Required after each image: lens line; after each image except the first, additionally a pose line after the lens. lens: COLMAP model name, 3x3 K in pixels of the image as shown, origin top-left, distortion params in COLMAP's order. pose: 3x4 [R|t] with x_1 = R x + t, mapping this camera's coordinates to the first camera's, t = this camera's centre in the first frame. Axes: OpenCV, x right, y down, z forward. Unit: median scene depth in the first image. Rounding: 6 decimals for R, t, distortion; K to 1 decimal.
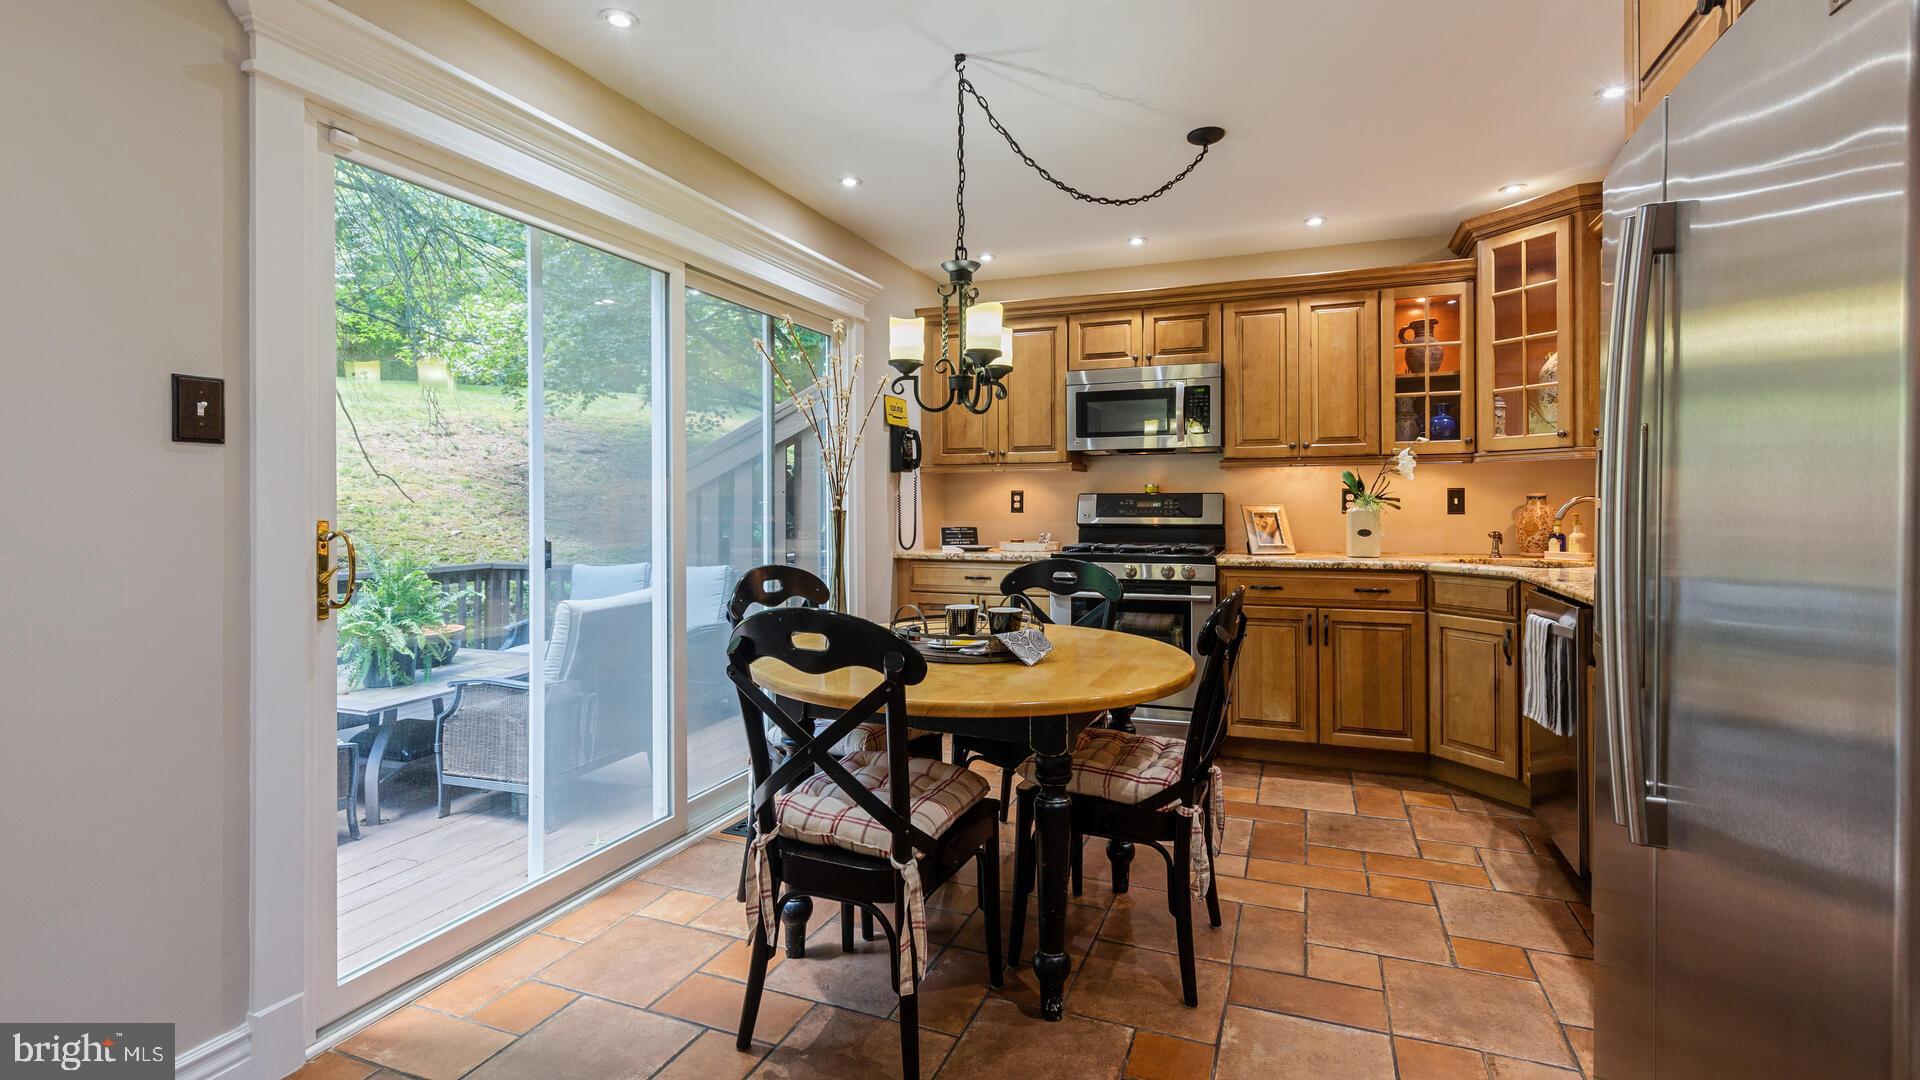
lens RADIAL K [[874.1, 0, 970.2], [0, 874.1, 501.1], [0, 0, 1]] dist [0.003746, -0.000495]
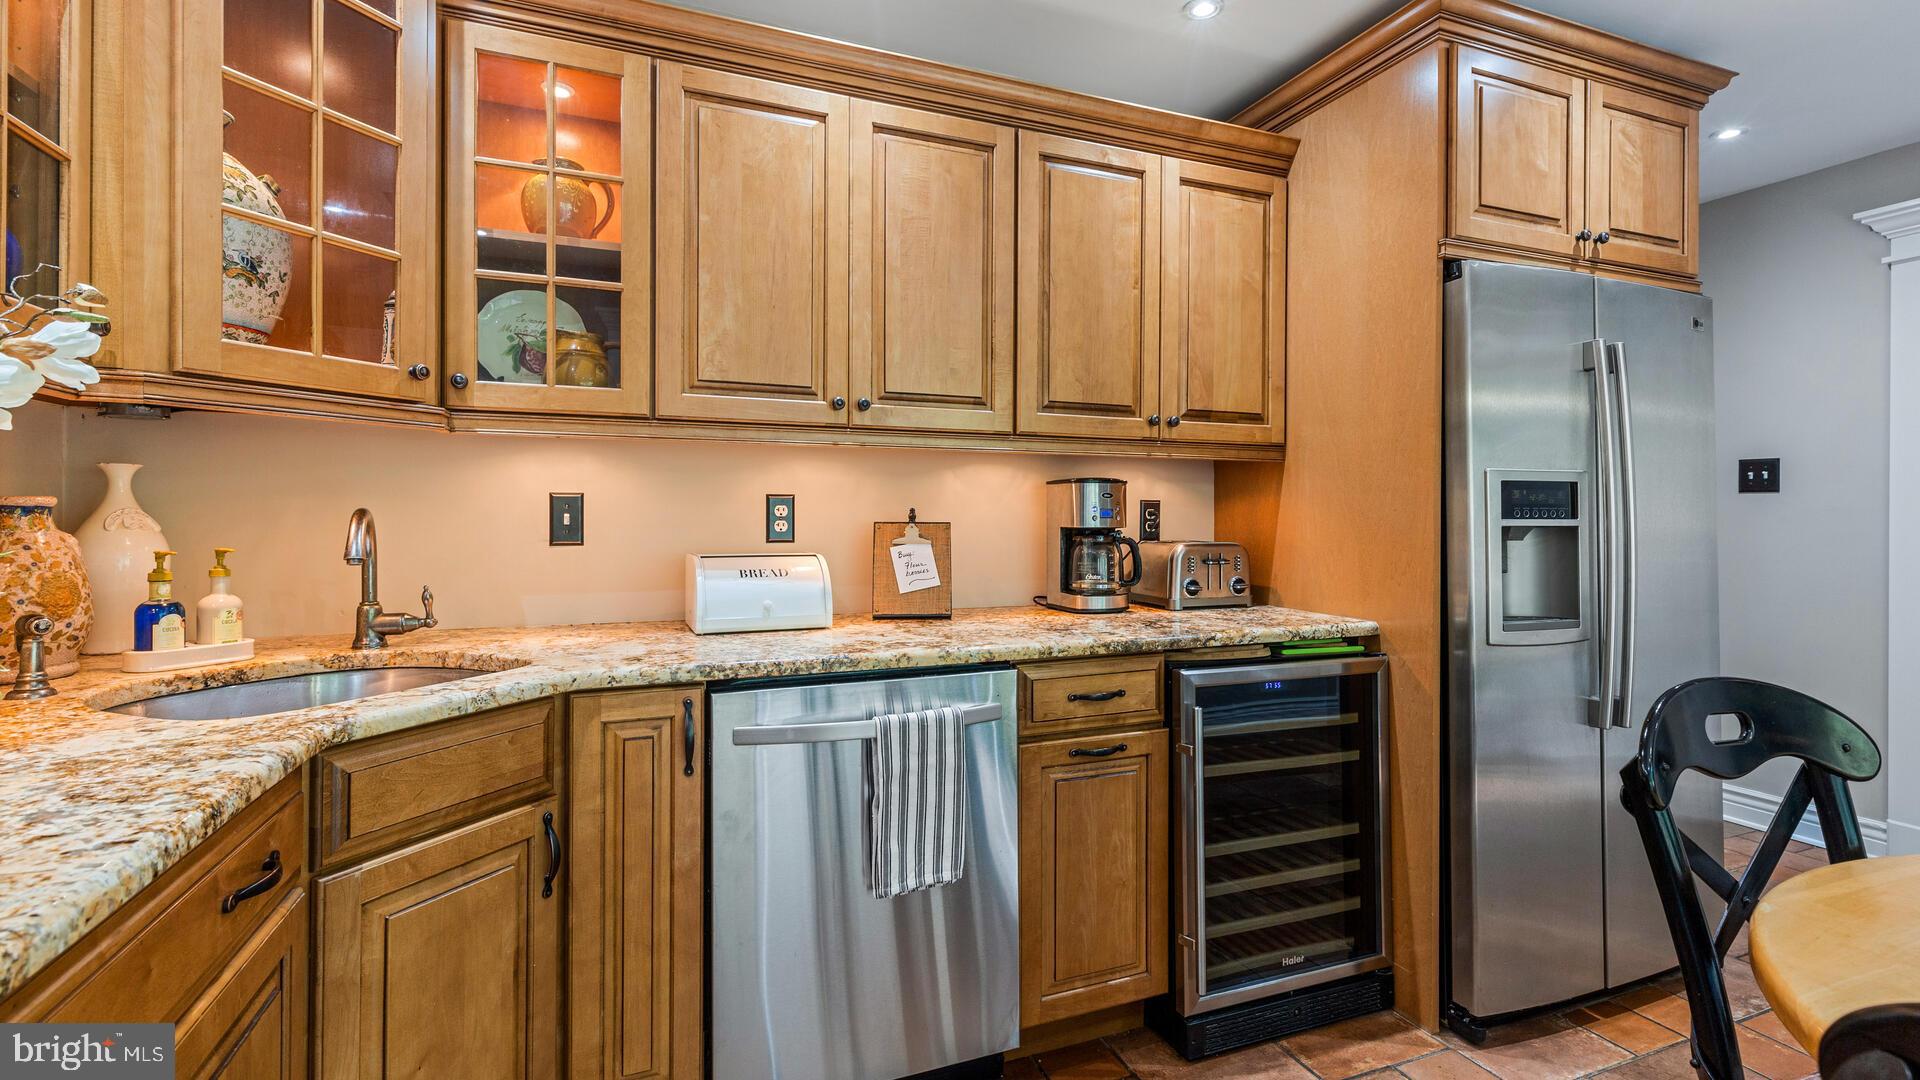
lens RADIAL K [[868.8, 0, 974.3], [0, 868.8, 514.3], [0, 0, 1]] dist [0.004665, 0.000417]
pose [[-0.685729, 0.003653, 0.727848, 0.131682], [-0.000781, 0.999983, -0.005755, -0.000496], [-0.727857, -0.004515, -0.685714, 0.979181]]
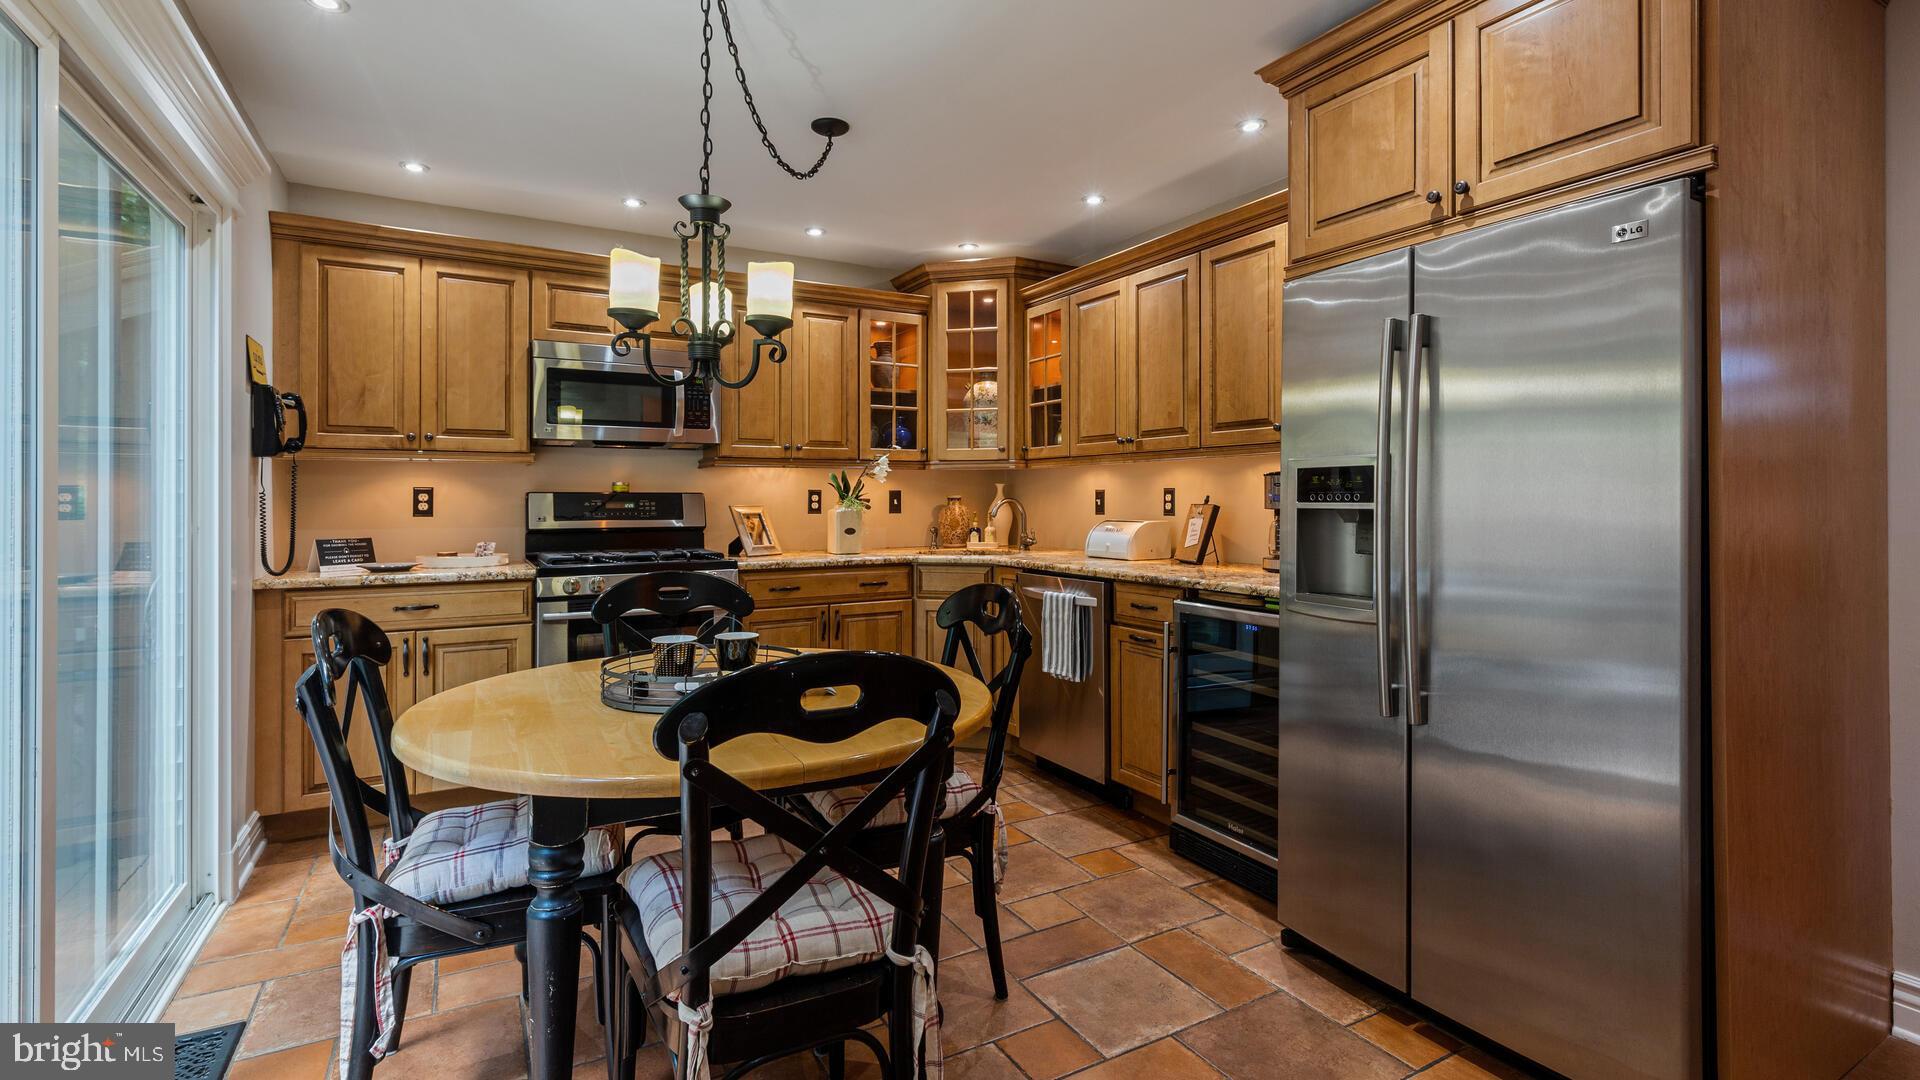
lens RADIAL K [[881.3, 0, 976.1], [0, 881.3, 496.8], [0, 0, 1]] dist [0.012480, -0.000371]
pose [[0.627848, 0.005073, 0.778320, -0.305862], [-0.002086, 0.999986, -0.004834, -0.001319], [-0.778333, 0.001411, 0.627850, 0.200482]]
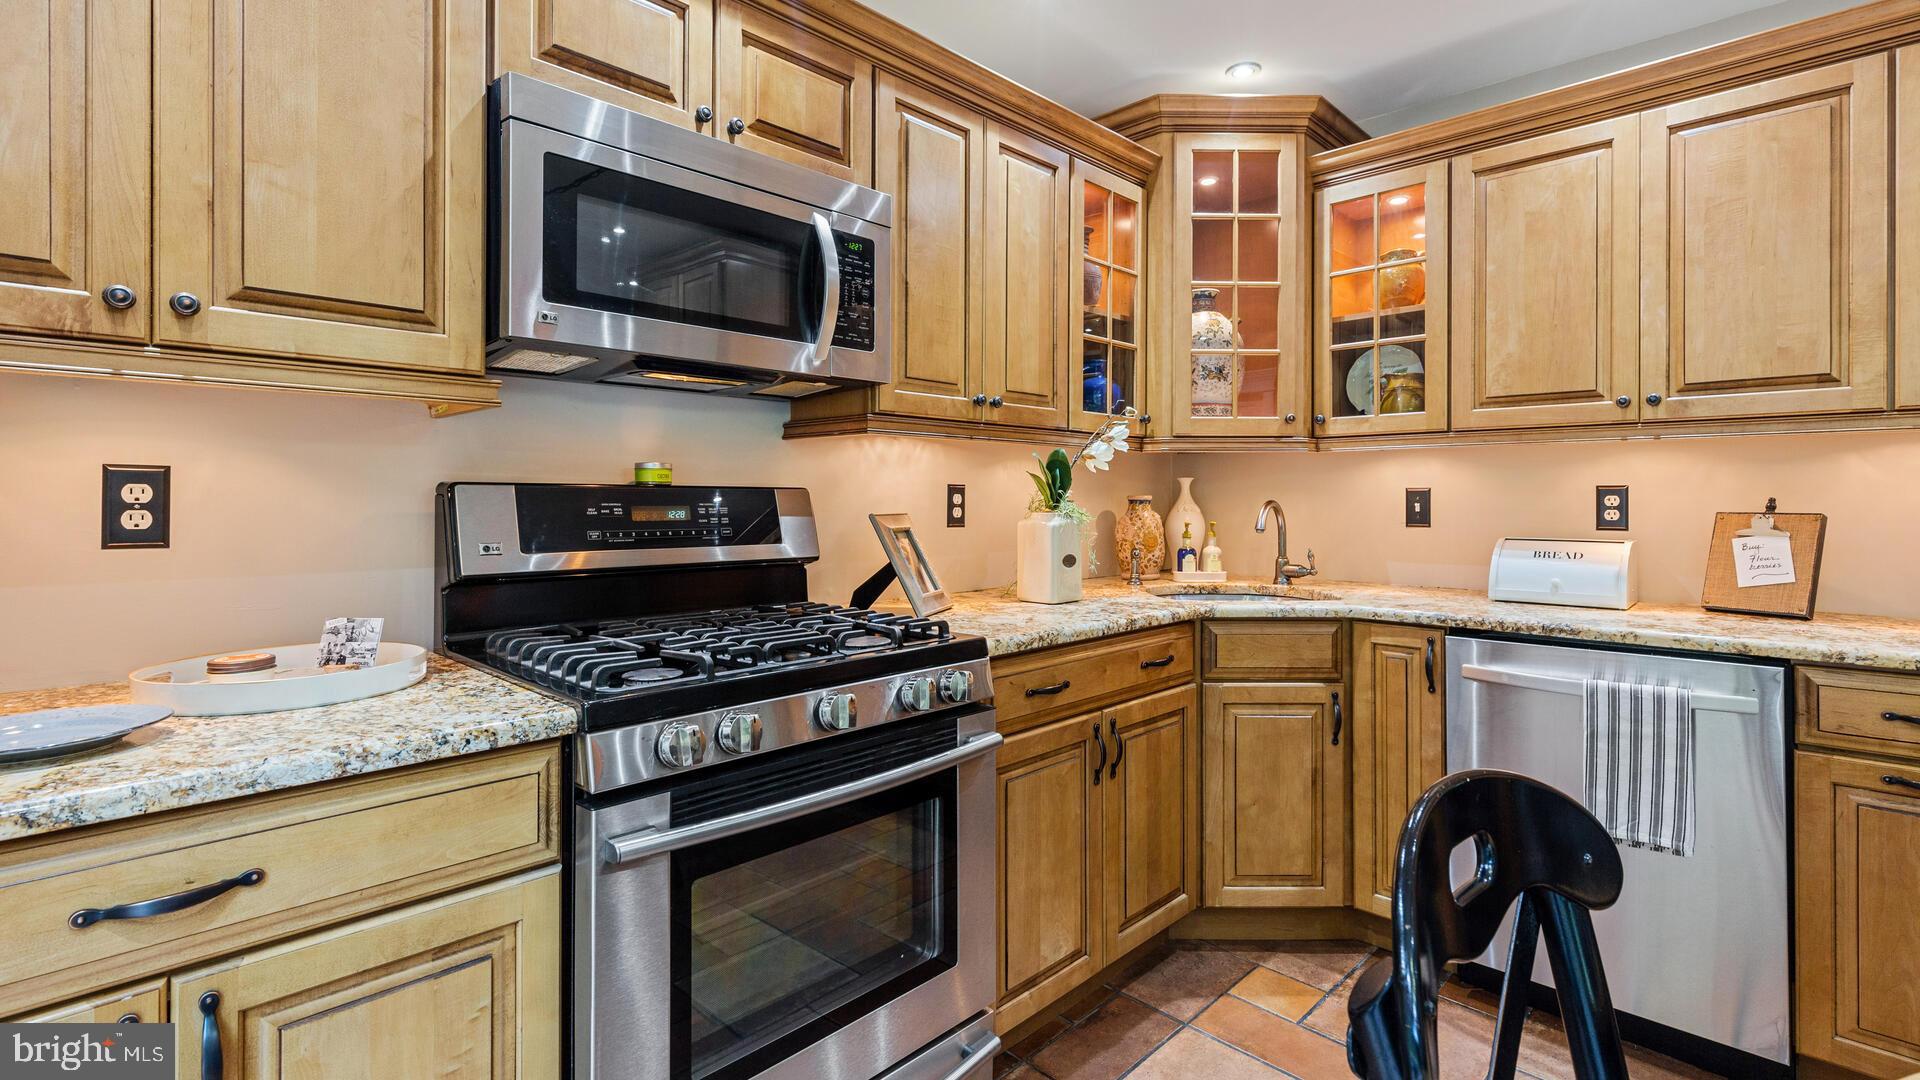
lens RADIAL K [[874.1, 0, 970.2], [0, 874.1, 501.1], [0, 0, 1]] dist [0.003746, -0.000495]
pose [[0.393278, 0.004023, 0.919411, -0.116045], [-0.005153, 0.999984, -0.002171, -0.002135], [-0.919405, -0.003883, 0.393292, 0.851237]]
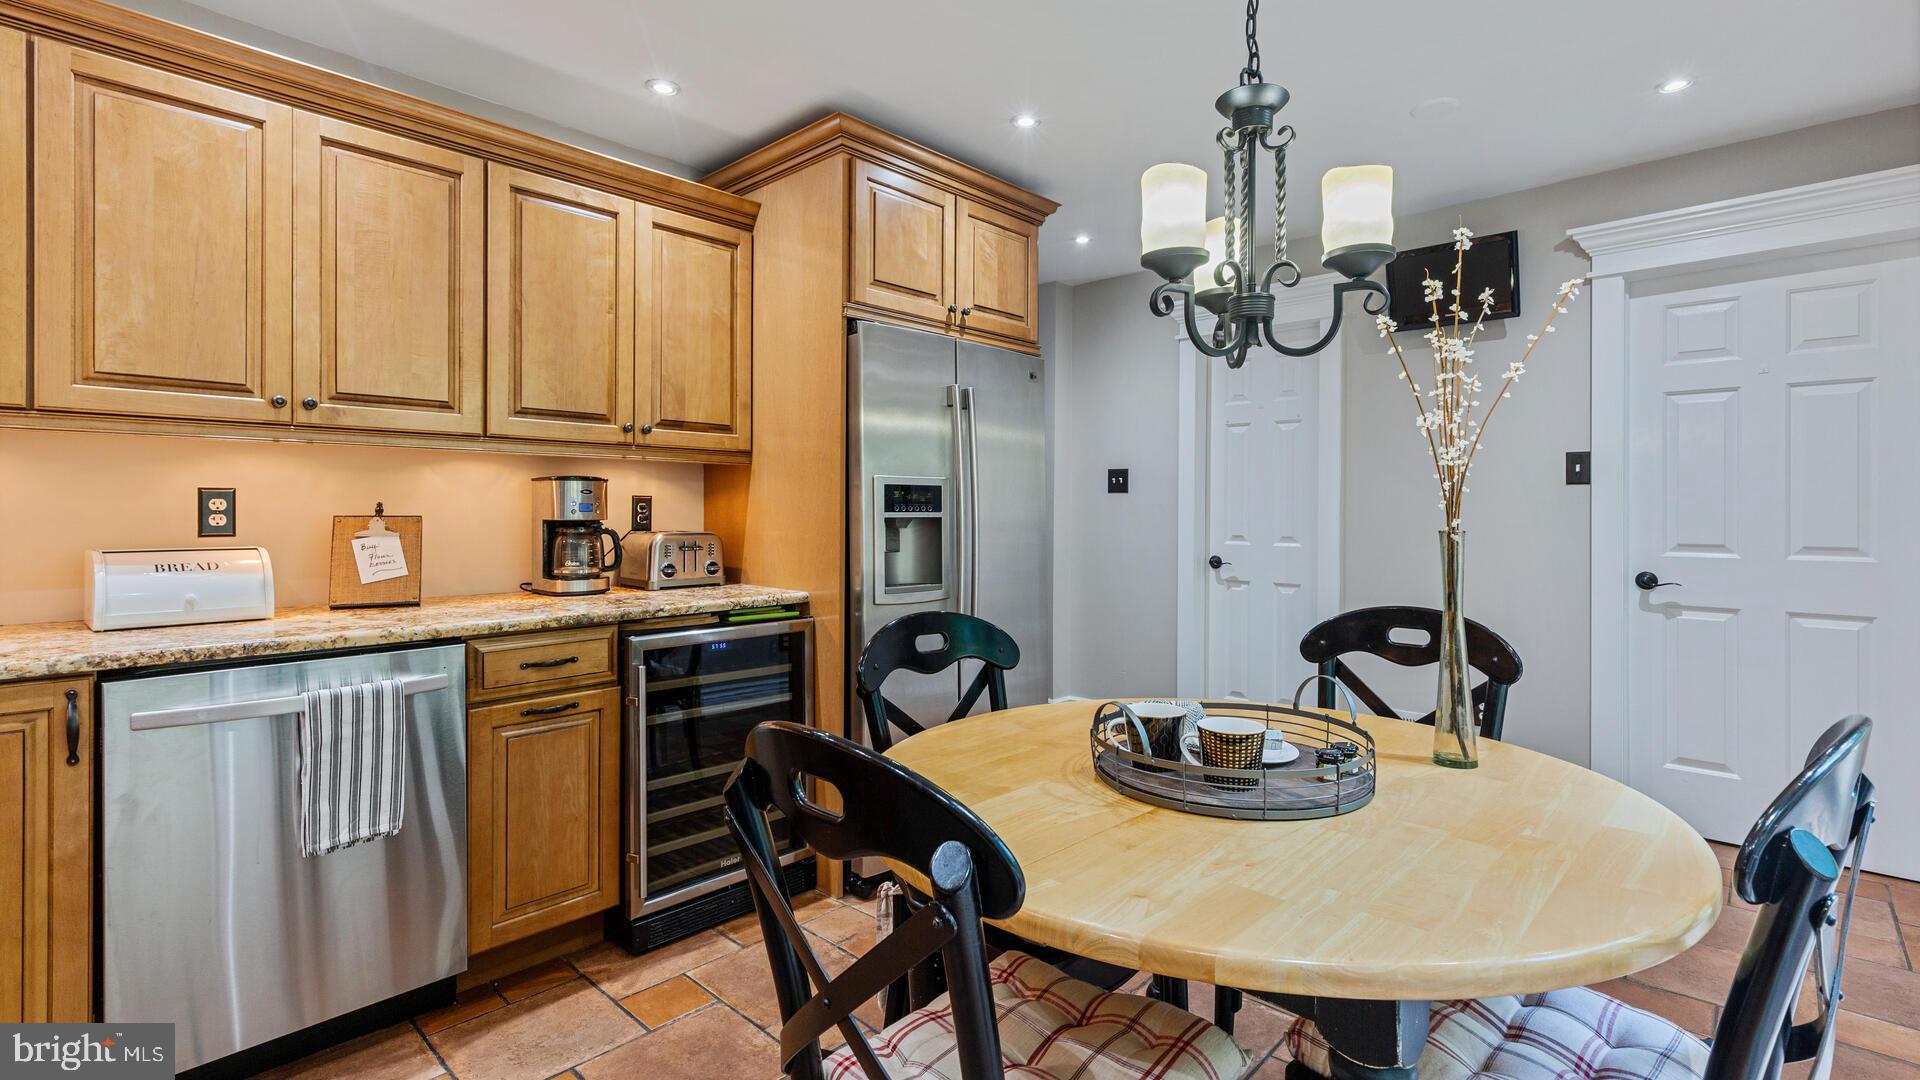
lens RADIAL K [[868.7, 0, 974.7], [0, 868.7, 510.4], [0, 0, 1]] dist [0.002467, 0.000498]
pose [[-0.930720, -0.000174, 0.365734, -0.030801], [-0.000451, 1.000000, -0.000672, -0.002072], [-0.365733, -0.000790, -0.930719, 1.026193]]
